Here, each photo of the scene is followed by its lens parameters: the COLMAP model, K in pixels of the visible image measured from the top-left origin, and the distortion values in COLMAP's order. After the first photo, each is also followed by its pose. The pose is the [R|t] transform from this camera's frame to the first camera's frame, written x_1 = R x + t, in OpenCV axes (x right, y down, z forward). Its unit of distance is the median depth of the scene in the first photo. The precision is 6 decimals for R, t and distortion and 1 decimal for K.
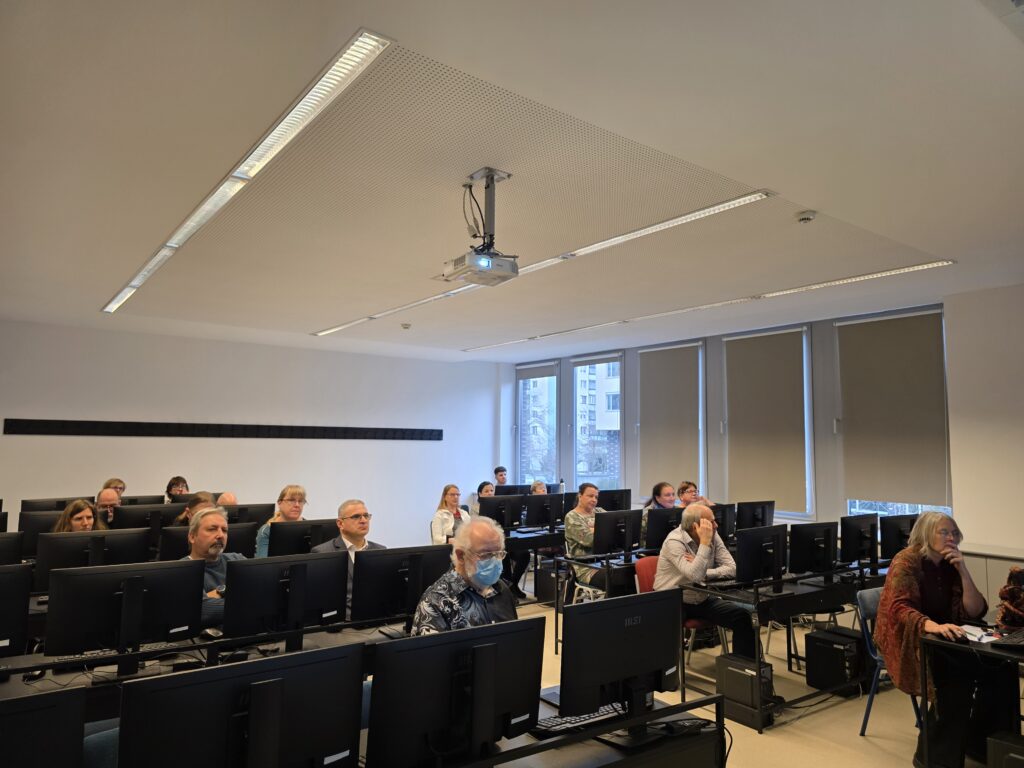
lens RADIAL K [[685.7, 0, 509.4], [0, 685.7, 384.3], [0, 0, 1]] dist [0.061788, -0.055395]
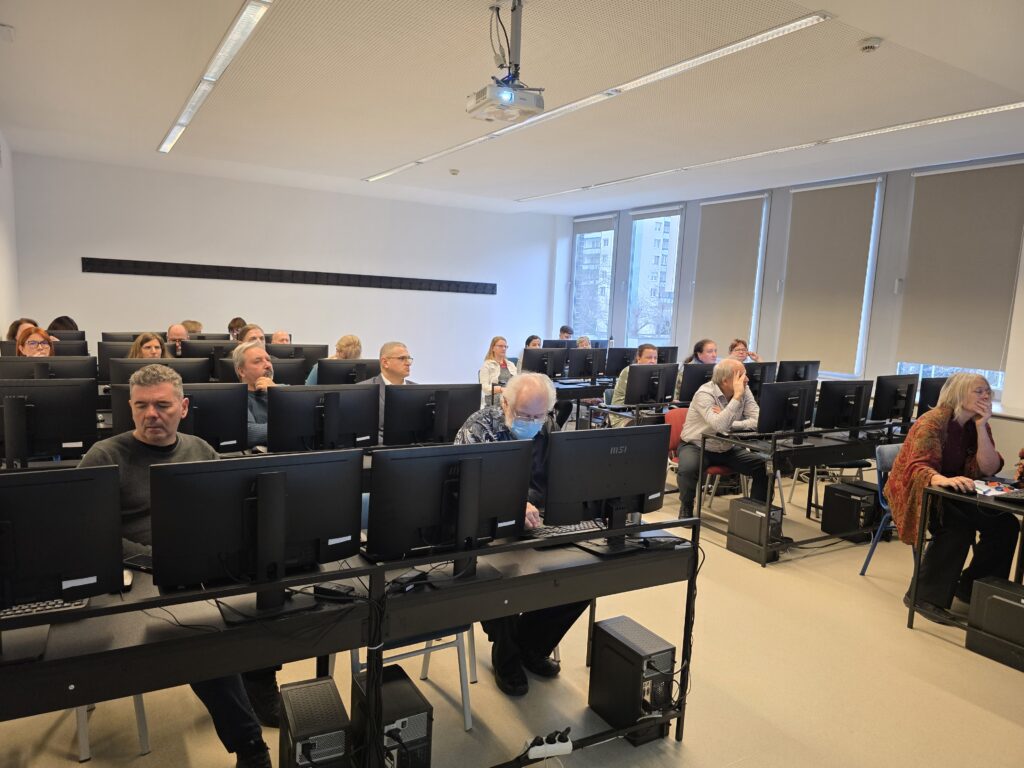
lens RADIAL K [[685.7, 0, 514.2], [0, 685.7, 393.4], [0, 0, 1]] dist [0.061788, -0.055395]
pose [[0.995482, 0.041164, -0.085560, 0.045660], [-0.021776, 0.976095, 0.216252, 0.012039], [0.092417, -0.213412, 0.972581, -0.018413]]
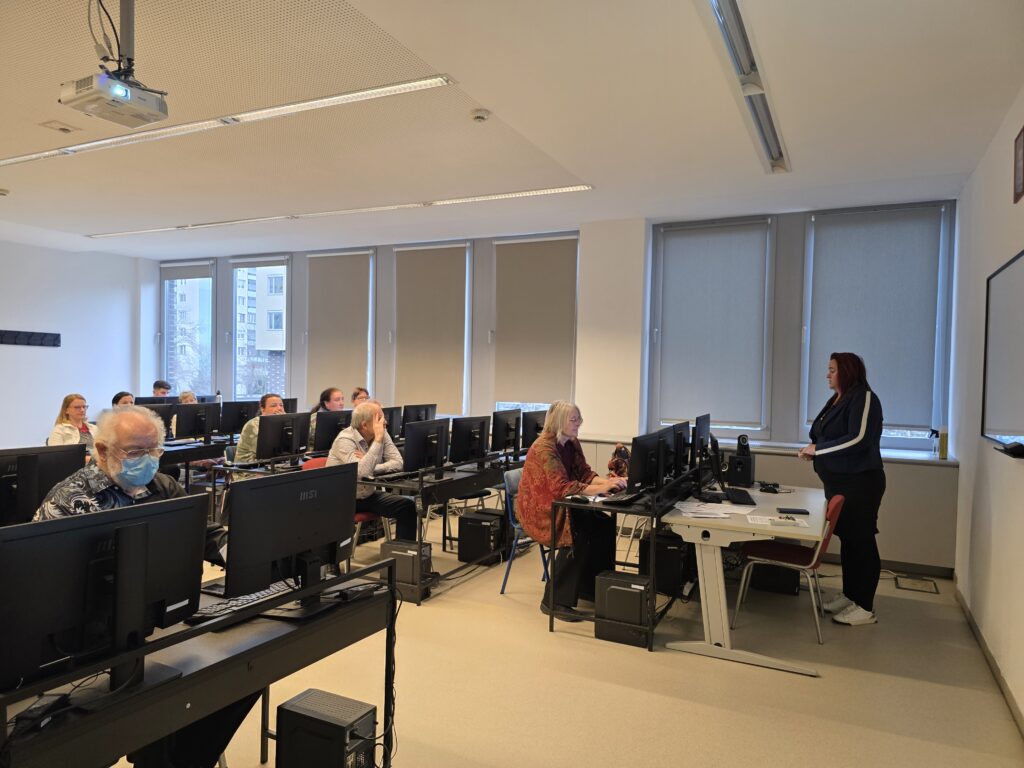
lens RADIAL K [[685.7, 0, 505.5], [0, 685.7, 392.3], [0, 0, 1]] dist [0.061788, -0.055395]
pose [[0.890420, -0.006323, 0.455096, -0.005463], [-0.049744, 0.992562, 0.111117, 0.036148], [-0.452413, -0.121579, 0.883482, 0.022463]]
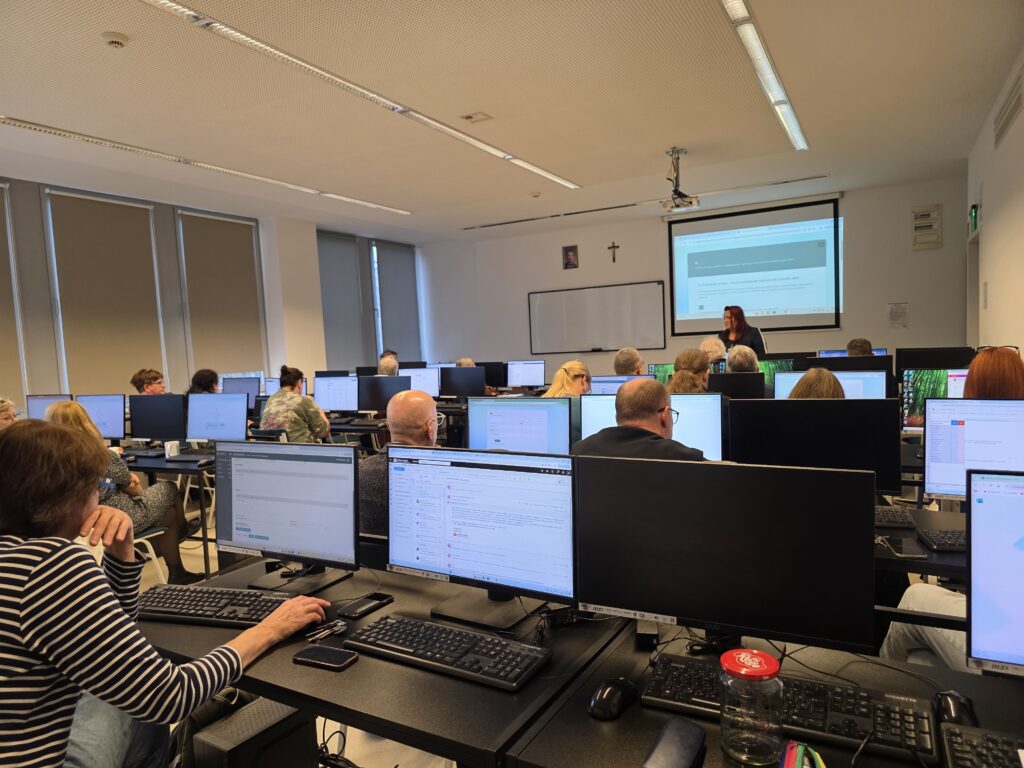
lens RADIAL K [[685.7, 0, 512.4], [0, 685.7, 392.5], [0, 0, 1]] dist [0.061788, -0.055395]
pose [[-0.416574, -0.063014, 0.906916, -0.986562], [-0.035405, 0.997963, 0.053077, 0.156754], [-0.908412, -0.009998, -0.417956, 1.386854]]
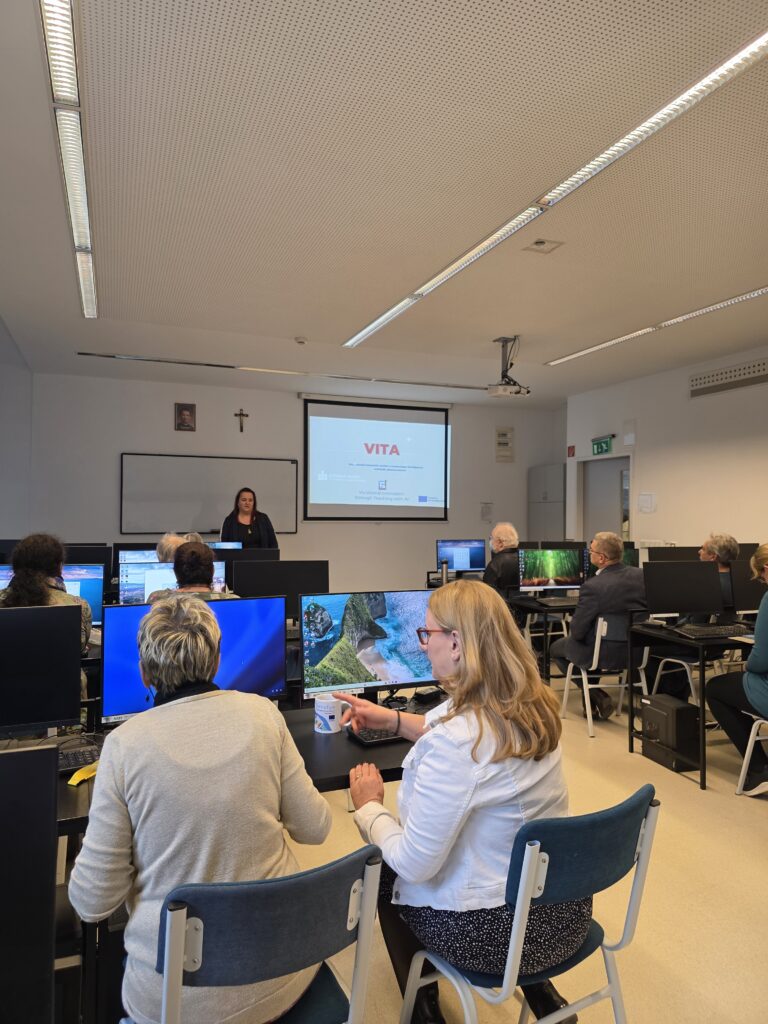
lens RADIAL K [[685.7, 0, 385.6], [0, 685.7, 509.9], [0, 0, 1]] dist [0.061788, -0.055395]
pose [[-0.960762, -0.016239, 0.276900, -0.061687], [-0.043706, 0.994677, -0.093312, 0.220671], [-0.273911, -0.101753, -0.956357, 1.854821]]
